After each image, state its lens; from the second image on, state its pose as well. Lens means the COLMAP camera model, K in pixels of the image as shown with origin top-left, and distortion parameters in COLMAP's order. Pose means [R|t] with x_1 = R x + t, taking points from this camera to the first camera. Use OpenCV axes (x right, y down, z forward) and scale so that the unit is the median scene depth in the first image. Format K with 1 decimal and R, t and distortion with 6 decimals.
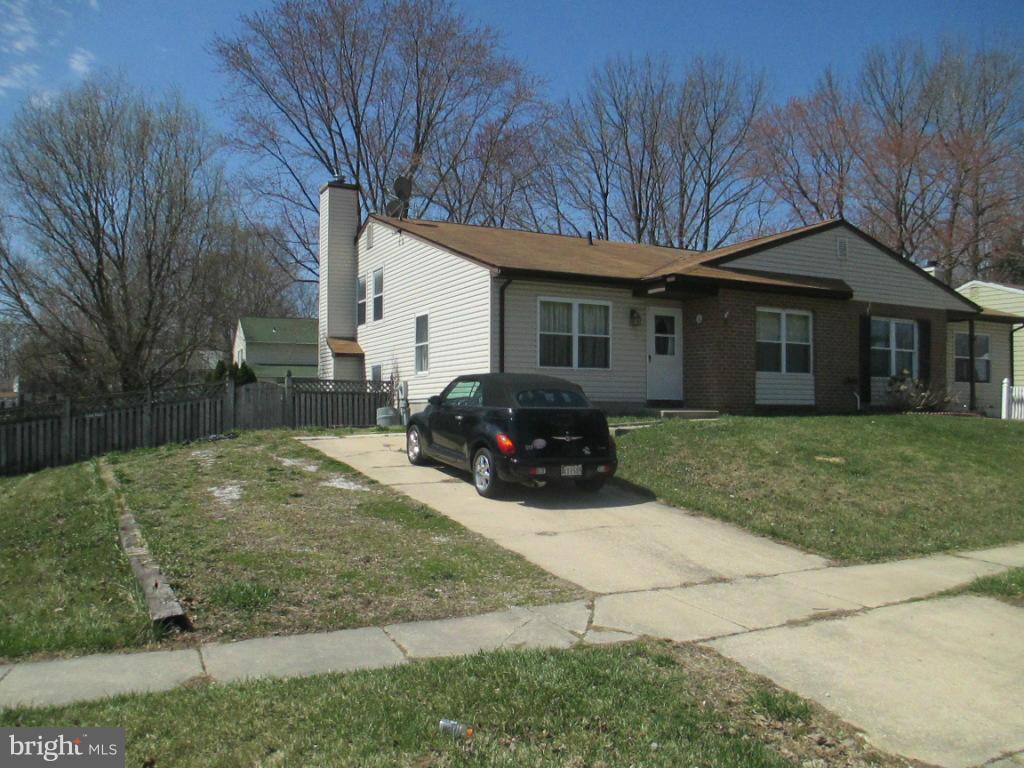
lens RADIAL K [[833.8, 0, 512.0], [0, 833.8, 384.0], [0, 0, 1]] dist [0.000967, -0.003457]
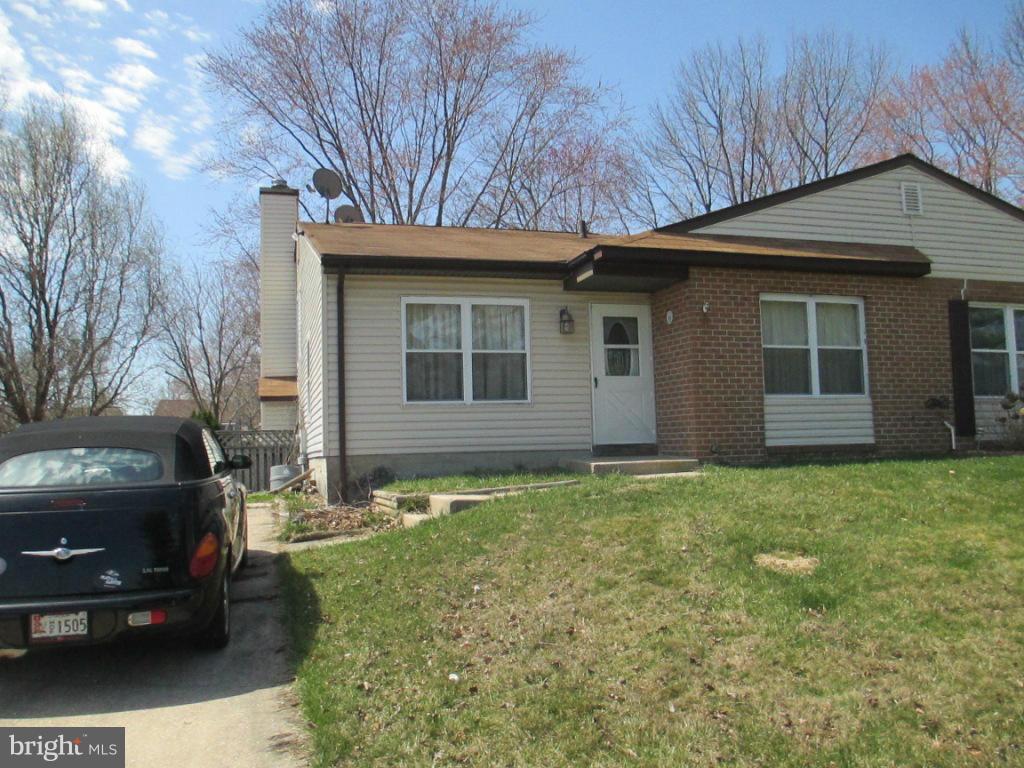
lens RADIAL K [[829.2, 0, 512.2], [0, 829.2, 396.2], [0, 0, 1]] dist [-0.031458, 0.008860]
pose [[0.979577, -0.044620, -0.196055, 0.223258], [0.037521, 0.998504, -0.039776, 0.003859], [0.197536, 0.031608, 0.979786, 0.337974]]
